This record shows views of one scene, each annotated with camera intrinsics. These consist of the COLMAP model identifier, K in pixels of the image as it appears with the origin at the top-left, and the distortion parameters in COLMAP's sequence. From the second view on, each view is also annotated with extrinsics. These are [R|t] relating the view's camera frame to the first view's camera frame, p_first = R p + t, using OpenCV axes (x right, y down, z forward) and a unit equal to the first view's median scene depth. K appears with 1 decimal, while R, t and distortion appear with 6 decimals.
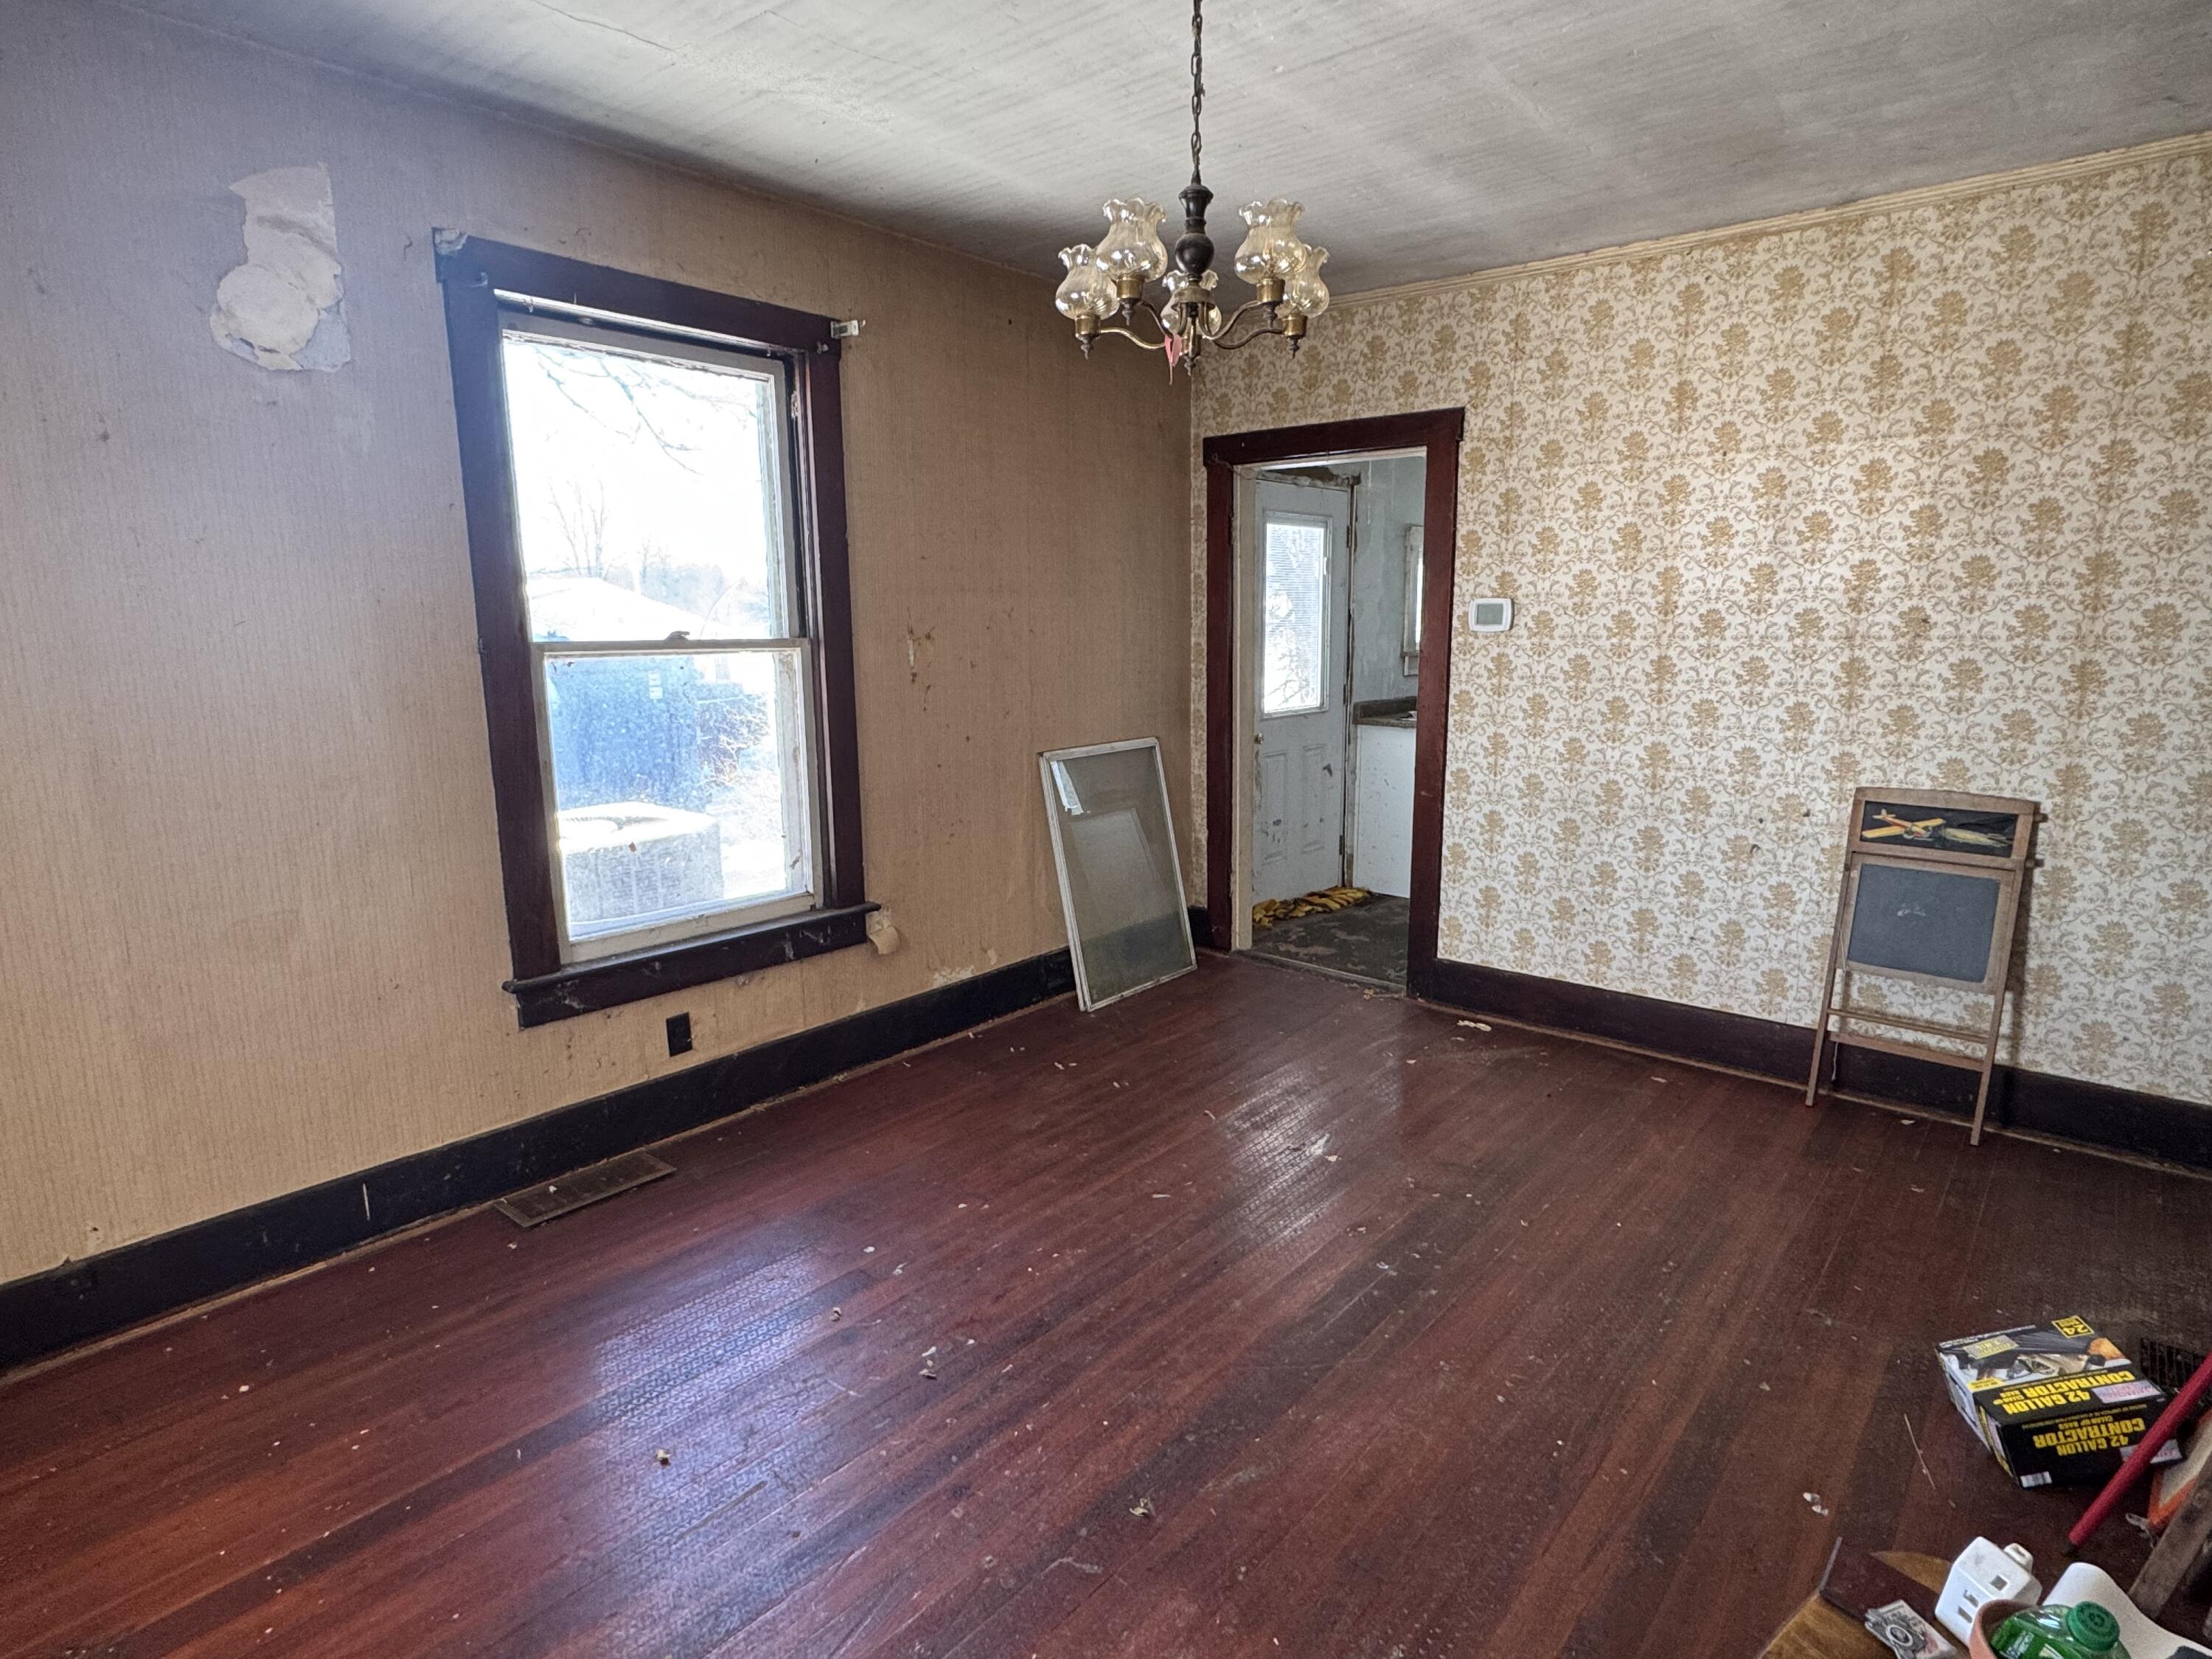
lens RADIAL K [[1172.7, 0, 1114.2], [0, 1172.7, 823.2], [0, 0, 1]] dist [-0.003953, 0.000681]
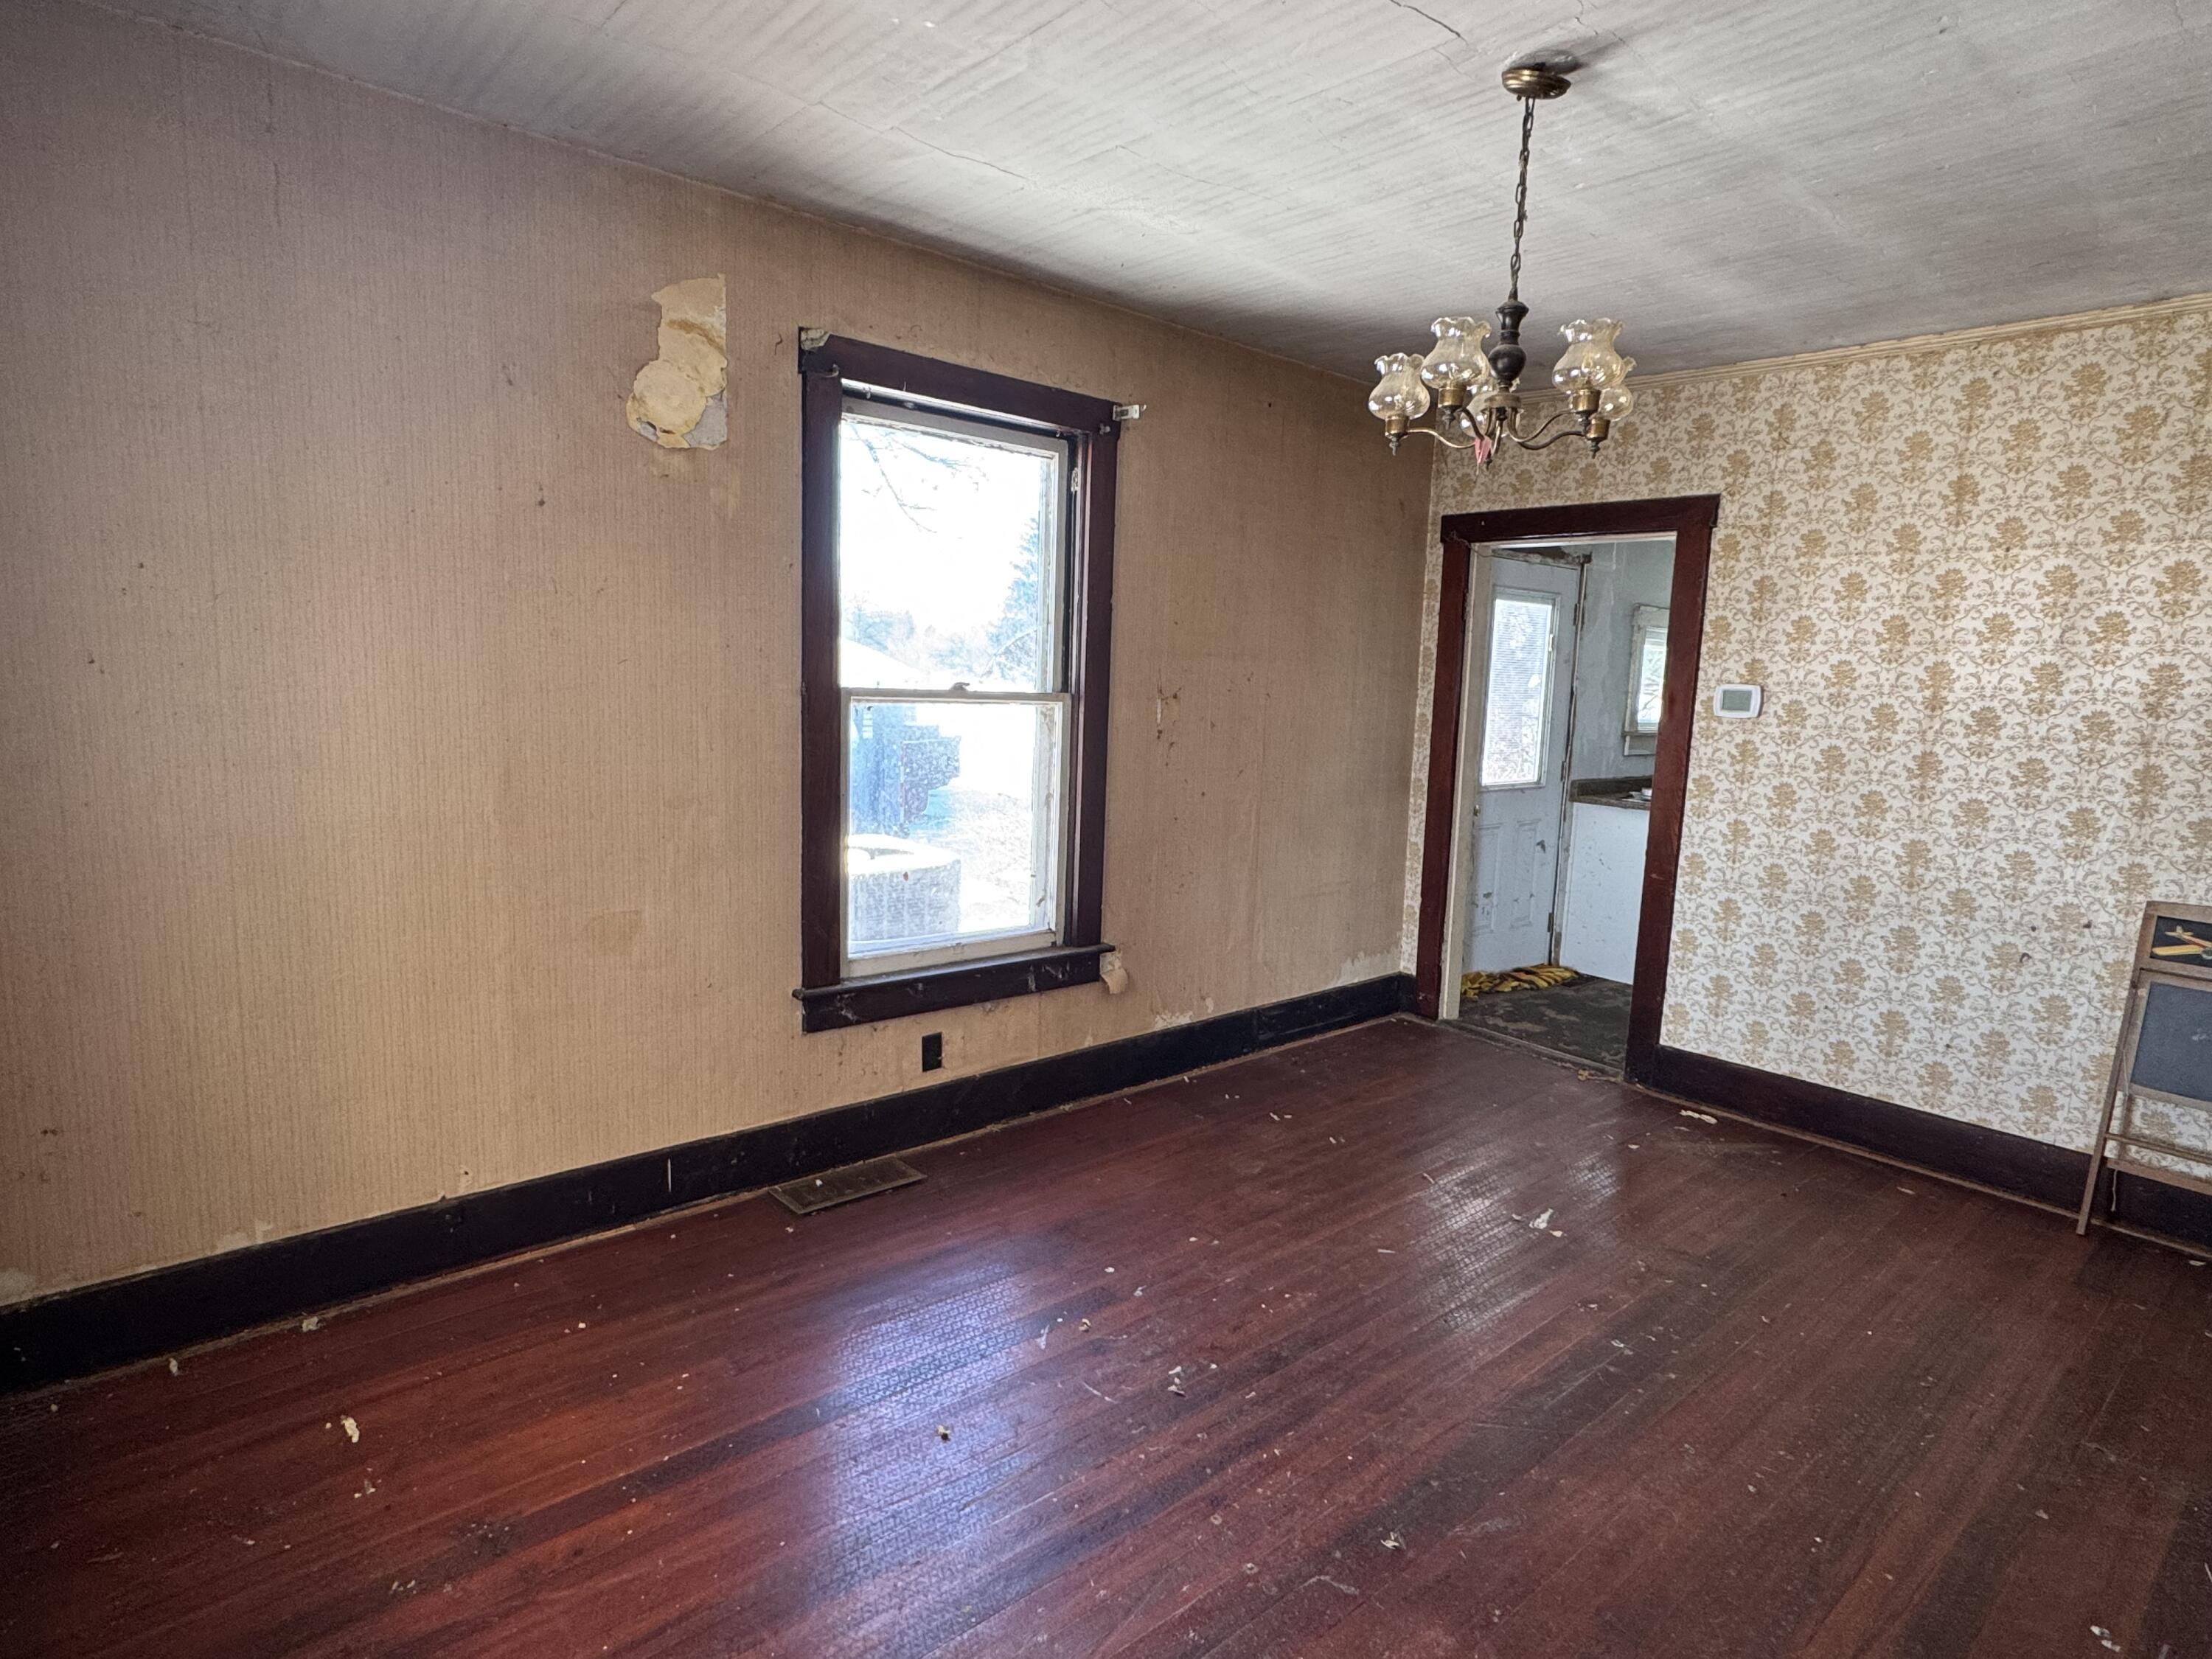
lens RADIAL K [[1172.7, 0, 1112.9], [0, 1172.7, 825.7], [0, 0, 1]] dist [-0.003953, 0.000681]
pose [[0.988175, 0.062226, -0.140134, -0.069590], [-0.068495, 0.996835, -0.040362, 0.004438], [0.137179, 0.049483, 0.989310, -0.059575]]
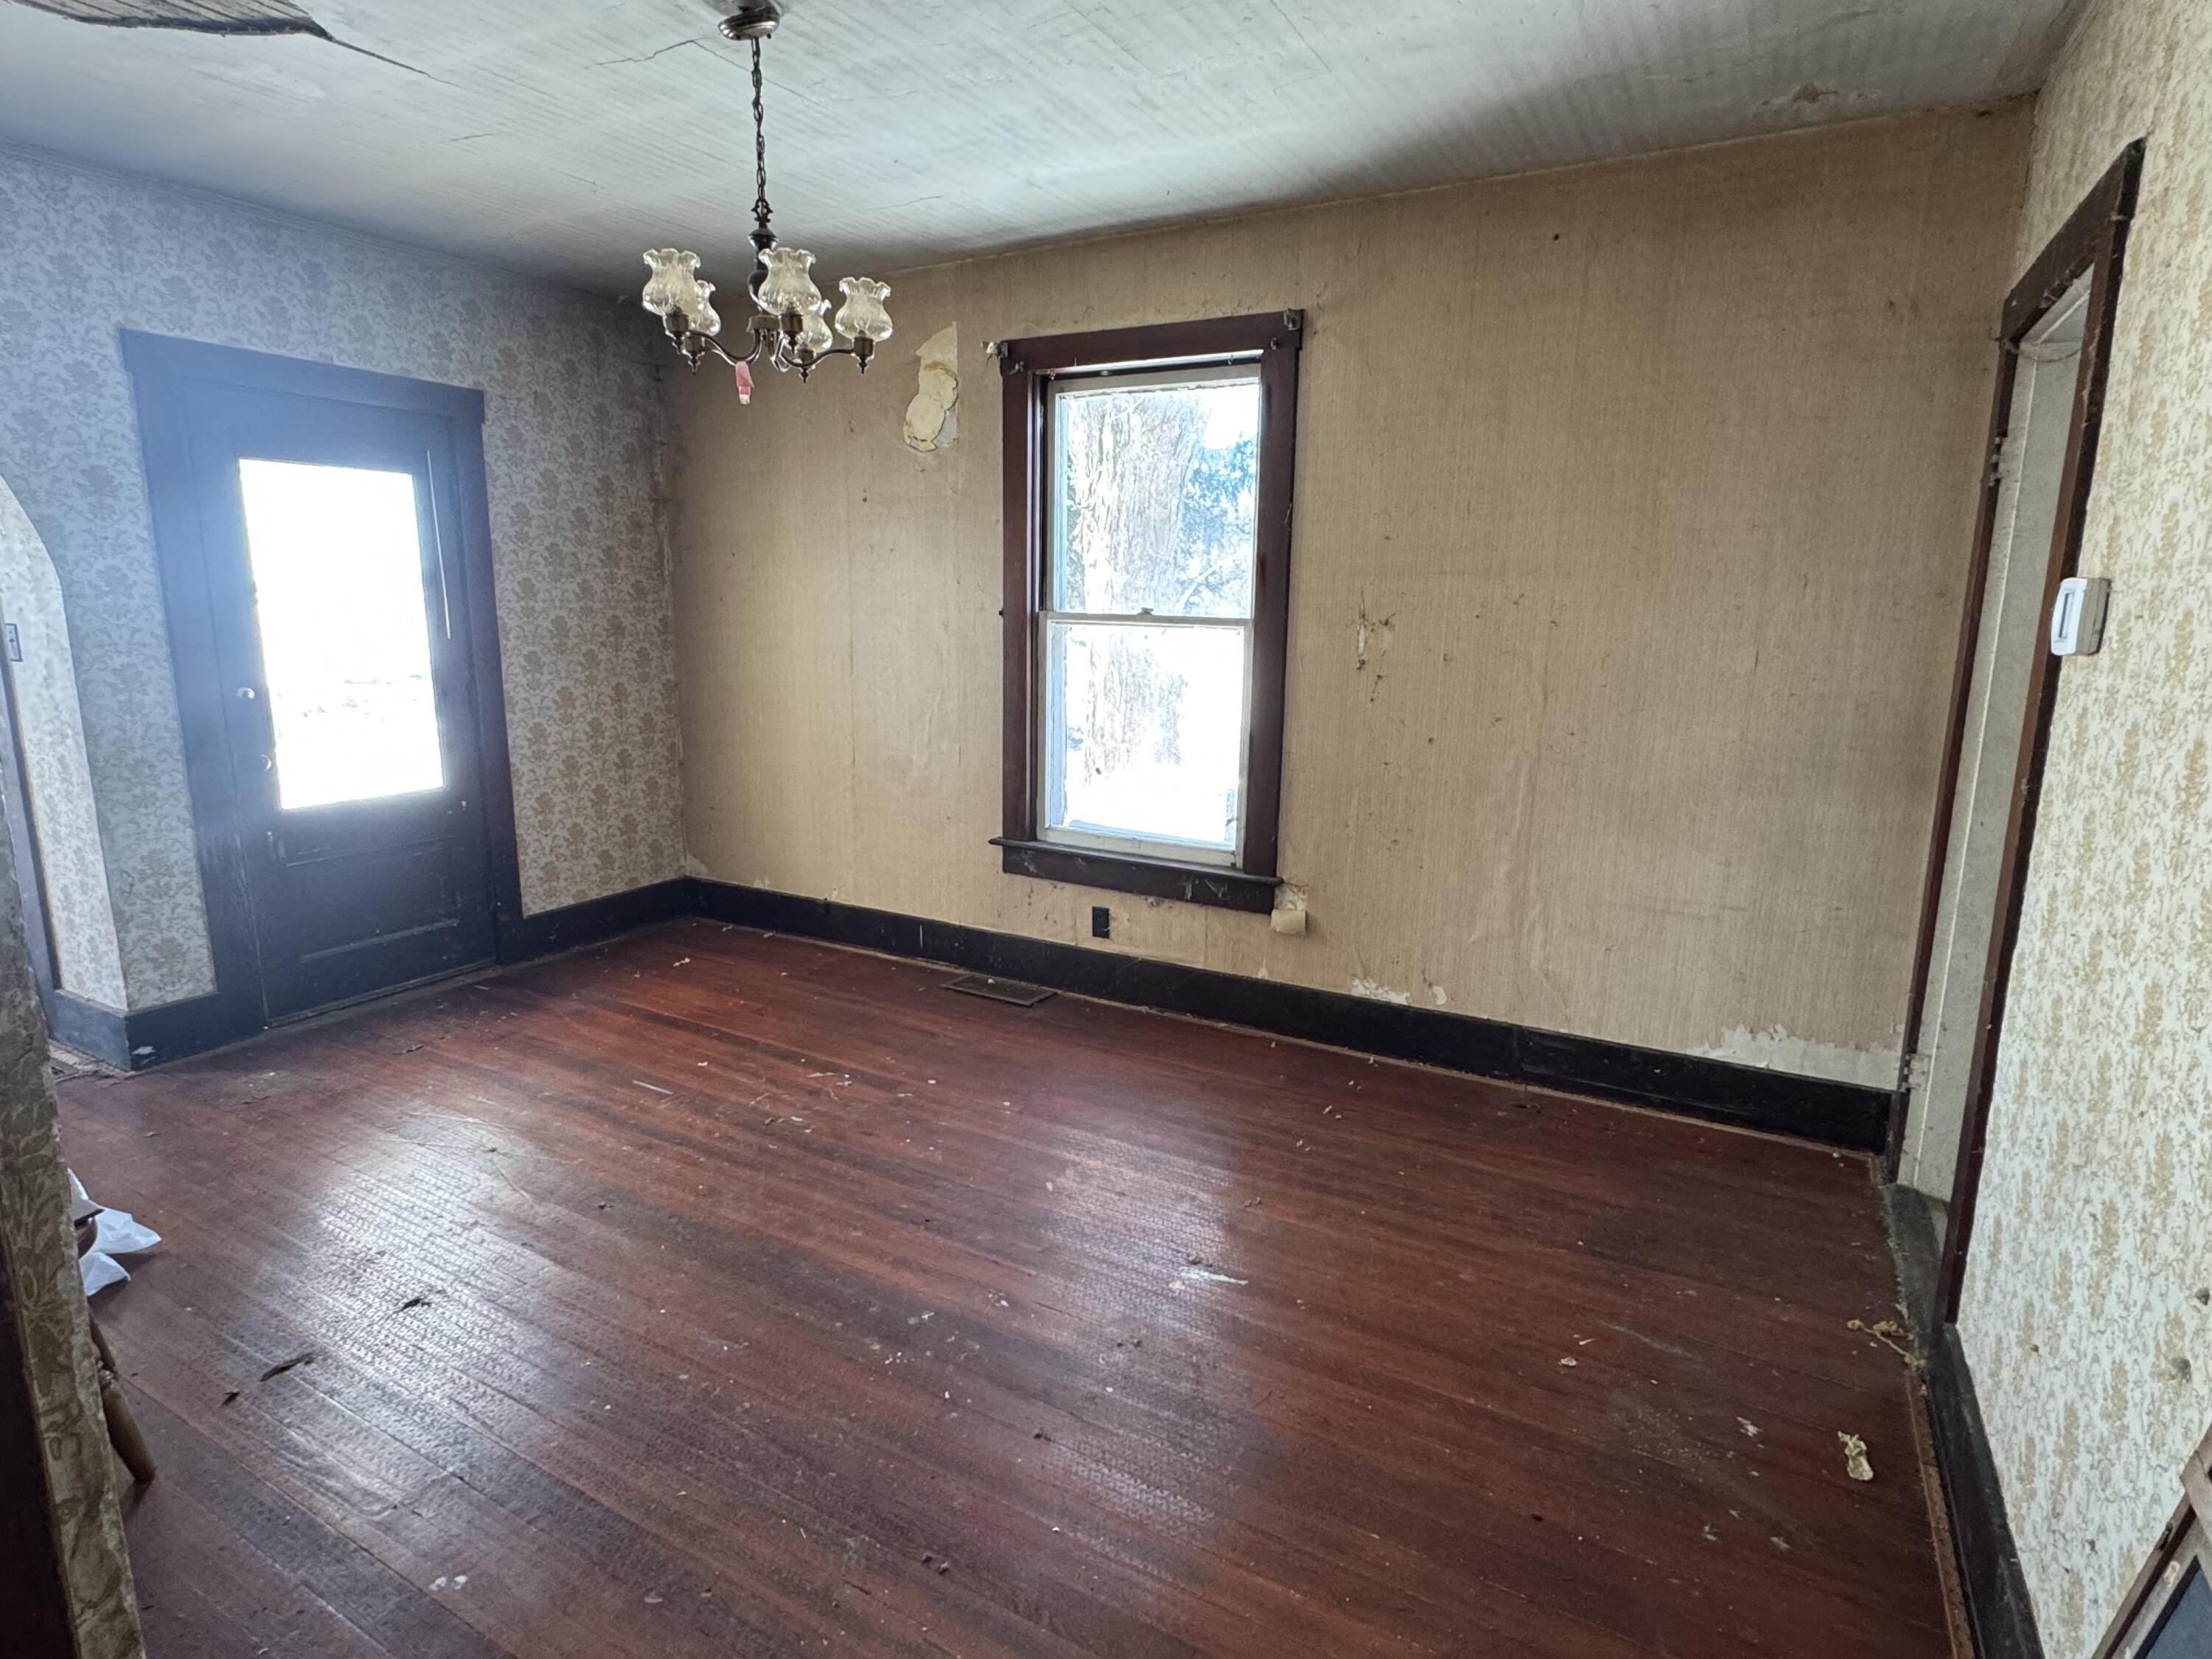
lens RADIAL K [[1172.7, 0, 1091.8], [0, 1172.7, 818.5], [0, 0, 1]] dist [-0.003953, 0.000681]
pose [[0.192996, 0.191907, -0.962249, 0.860681], [-0.188795, 0.969625, 0.155512, -0.130317], [0.962865, 0.151655, 0.223365, 0.705916]]
